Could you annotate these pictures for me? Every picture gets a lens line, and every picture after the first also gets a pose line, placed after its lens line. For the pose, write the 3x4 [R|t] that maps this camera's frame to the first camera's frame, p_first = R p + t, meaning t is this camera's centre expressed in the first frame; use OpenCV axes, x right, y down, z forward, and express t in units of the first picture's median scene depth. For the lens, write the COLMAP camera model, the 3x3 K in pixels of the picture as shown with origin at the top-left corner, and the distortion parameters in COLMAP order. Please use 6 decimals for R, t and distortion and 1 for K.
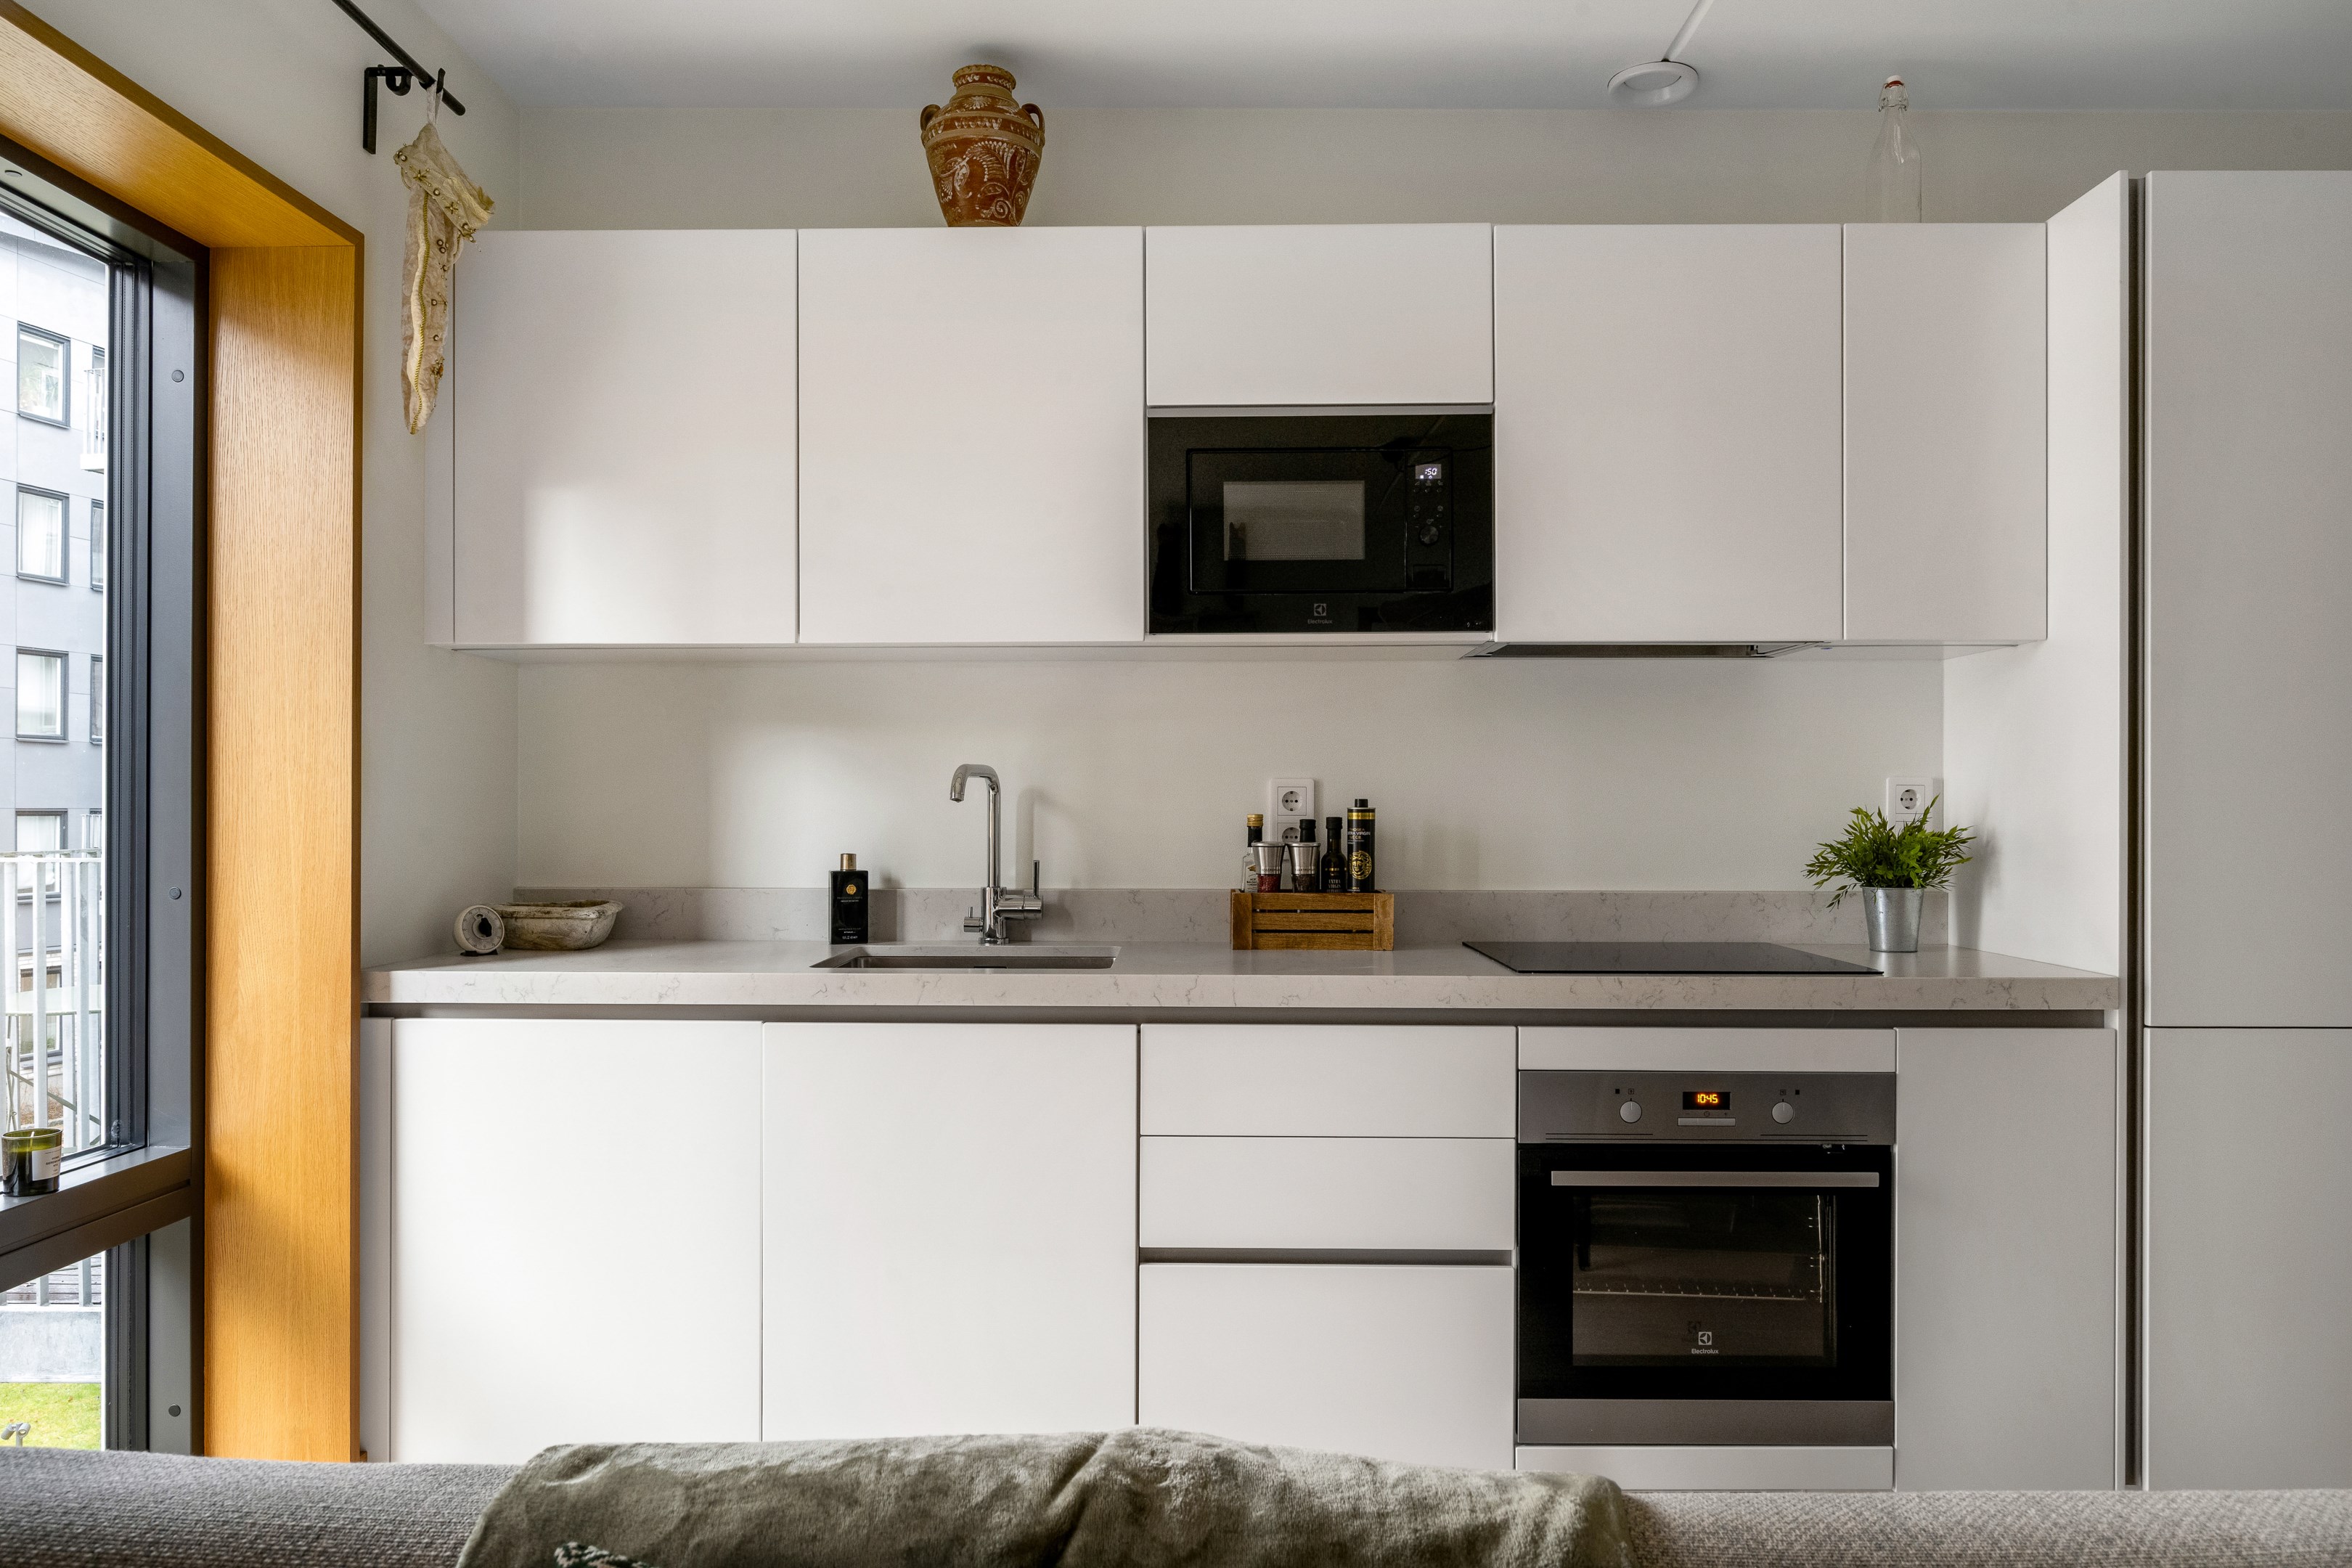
lens RADIAL K [[1572.0, 0, 1177.5], [0, 1572.0, 807.7], [0, 0, 1]] dist [-0.001999, -0.000432]
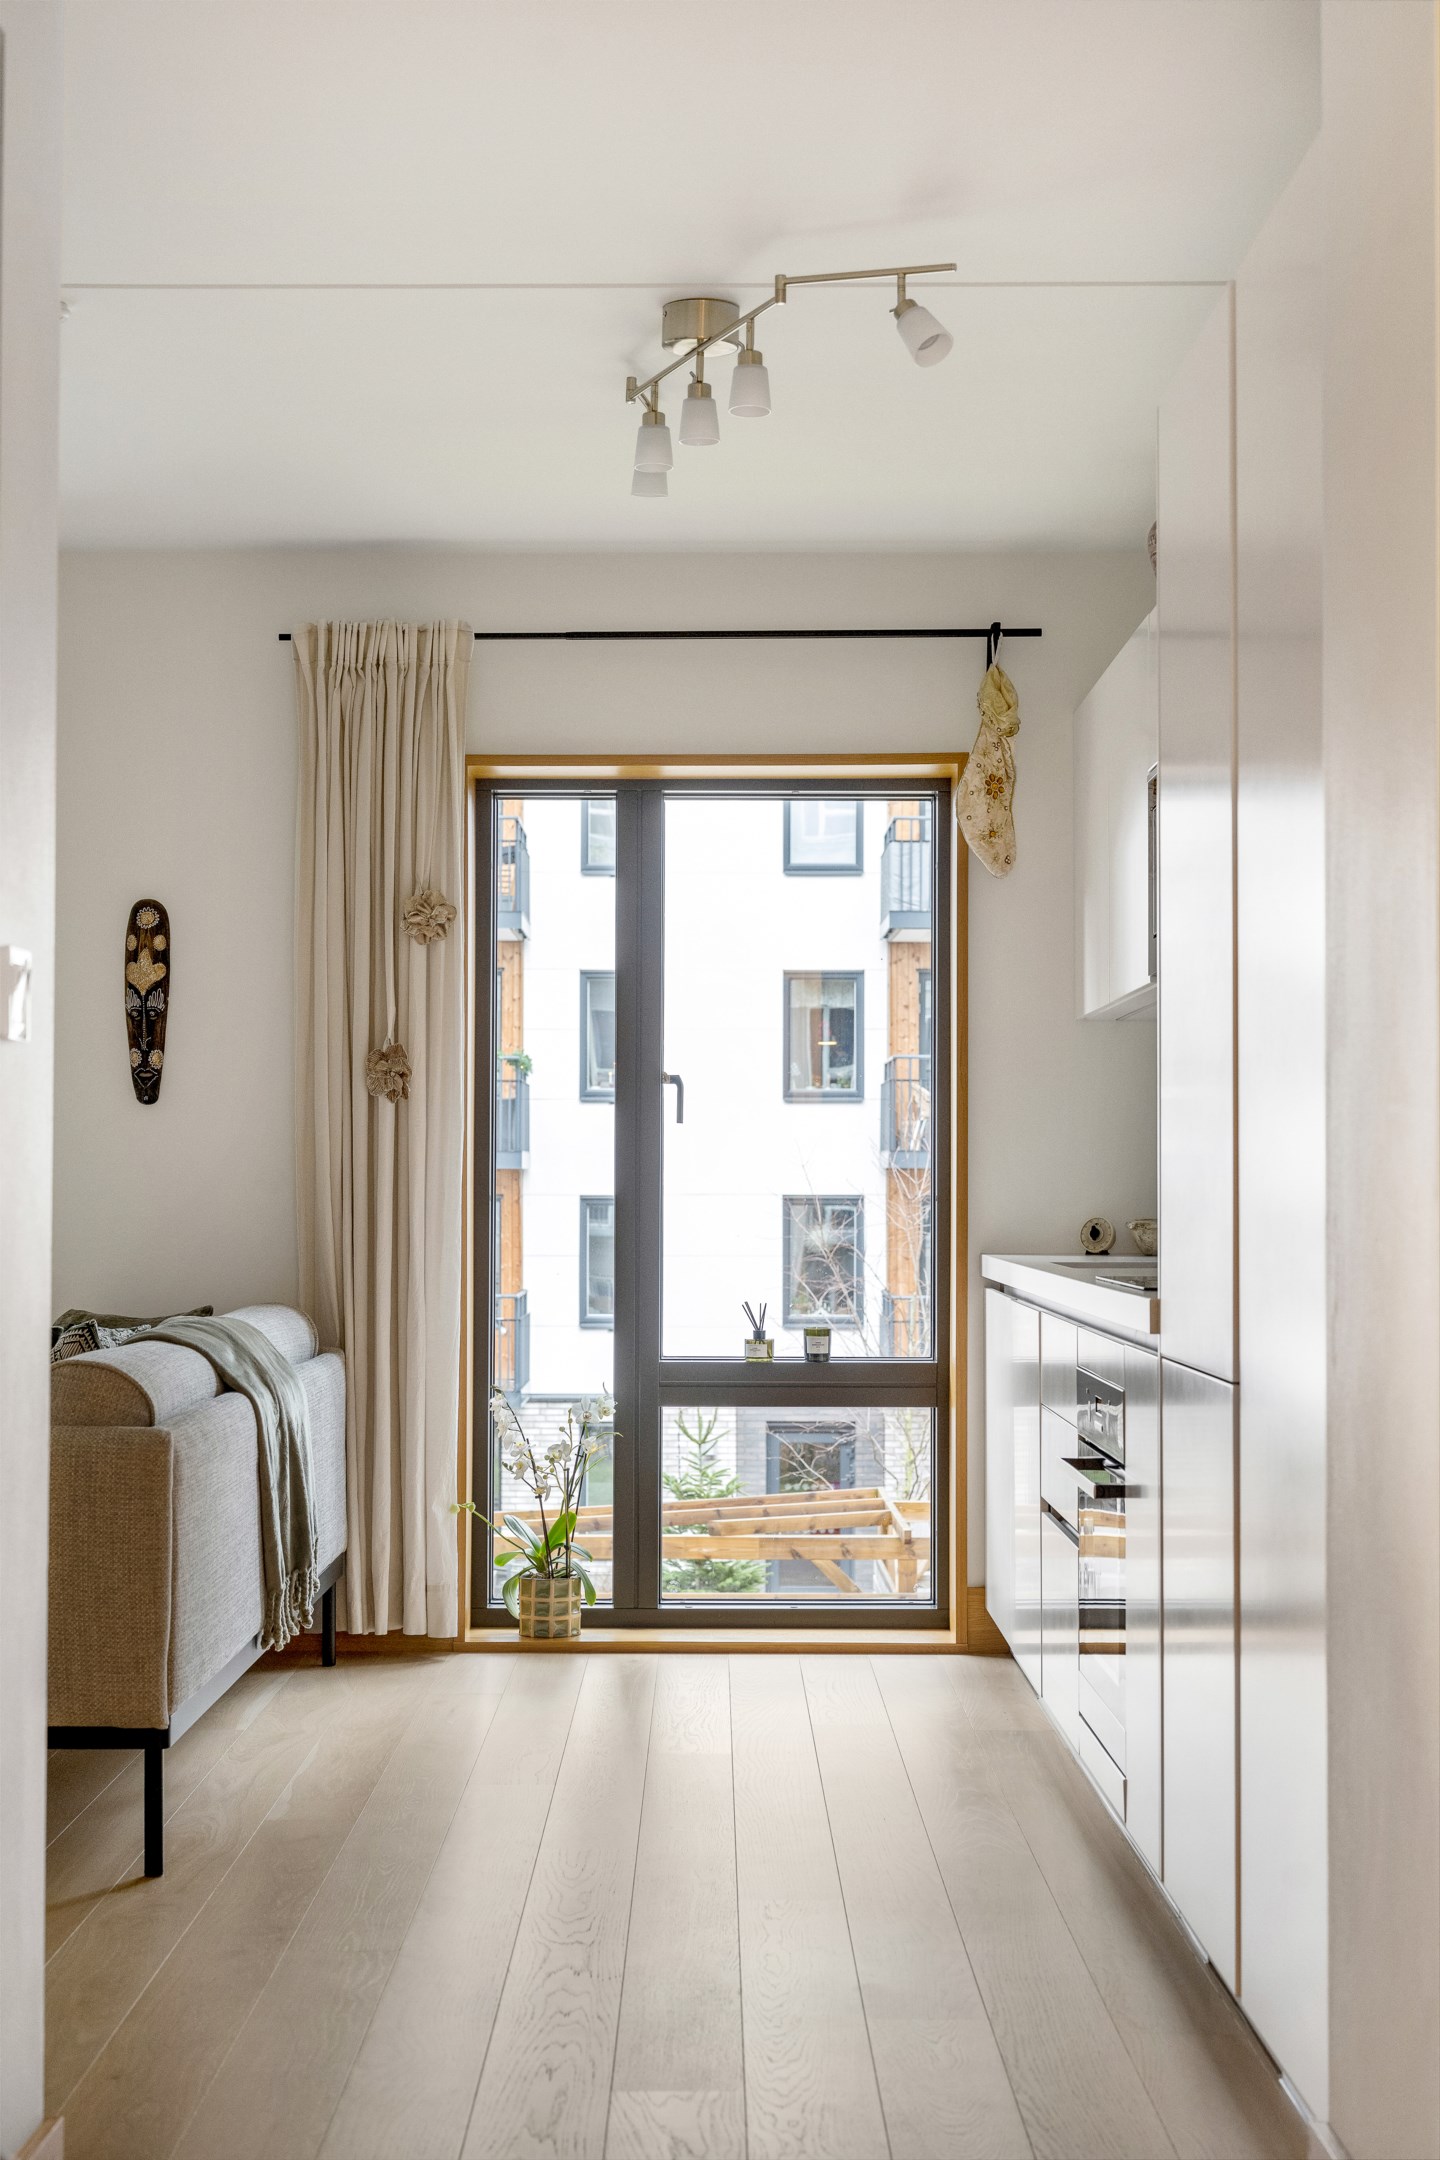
lens RADIAL K [[3129.3, 0, 720.0], [0, 3129.3, 1080.0], [0, 0, 1]] dist [0.002334, -0.042151]
pose [[0.012846, -0.035065, -0.999302, 2.185325], [-0.002221, 0.999381, -0.035096, 0.041513], [0.999915, 0.002670, 0.012761, 0.664005]]
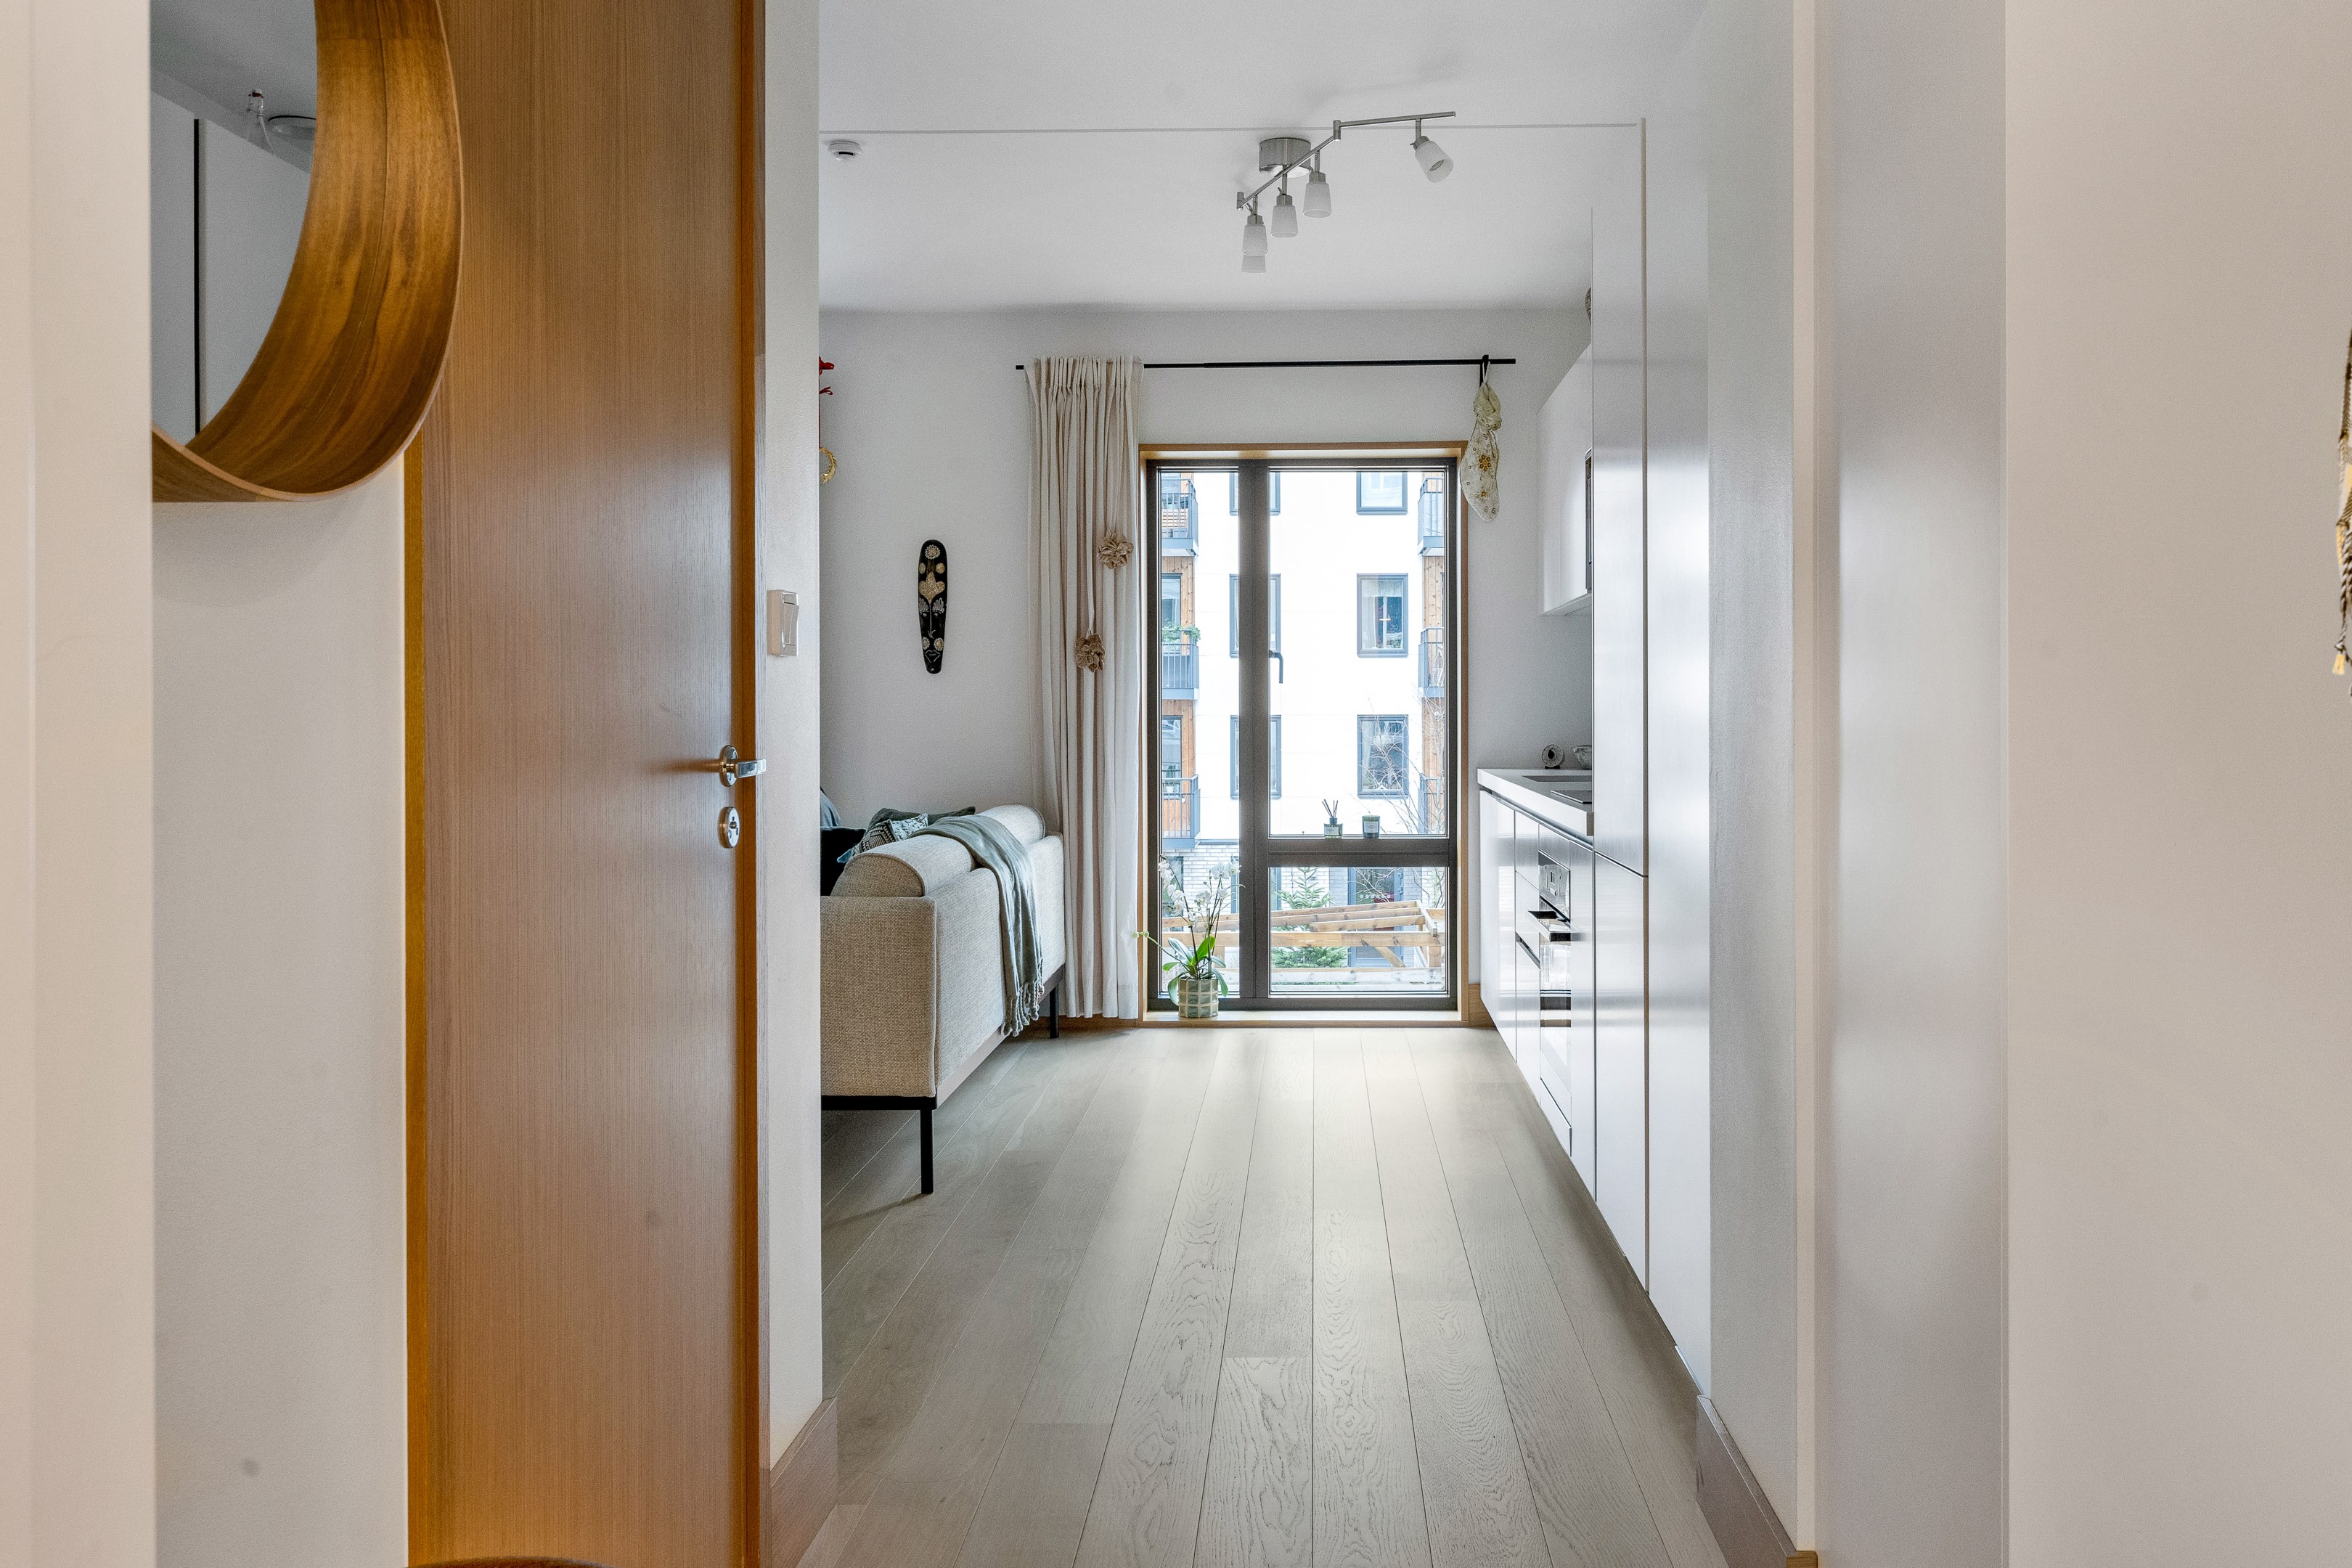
lens RADIAL K [[1938.2, 0, 1311.6], [0, 1938.2, 703.8], [0, 0, 1]] dist [-0.002255, 0.000108]
pose [[0.008111, -0.002181, -0.999965, 2.053413], [0.002988, 0.999993, -0.002157, 0.016093], [0.999963, -0.002971, 0.008117, 0.684050]]
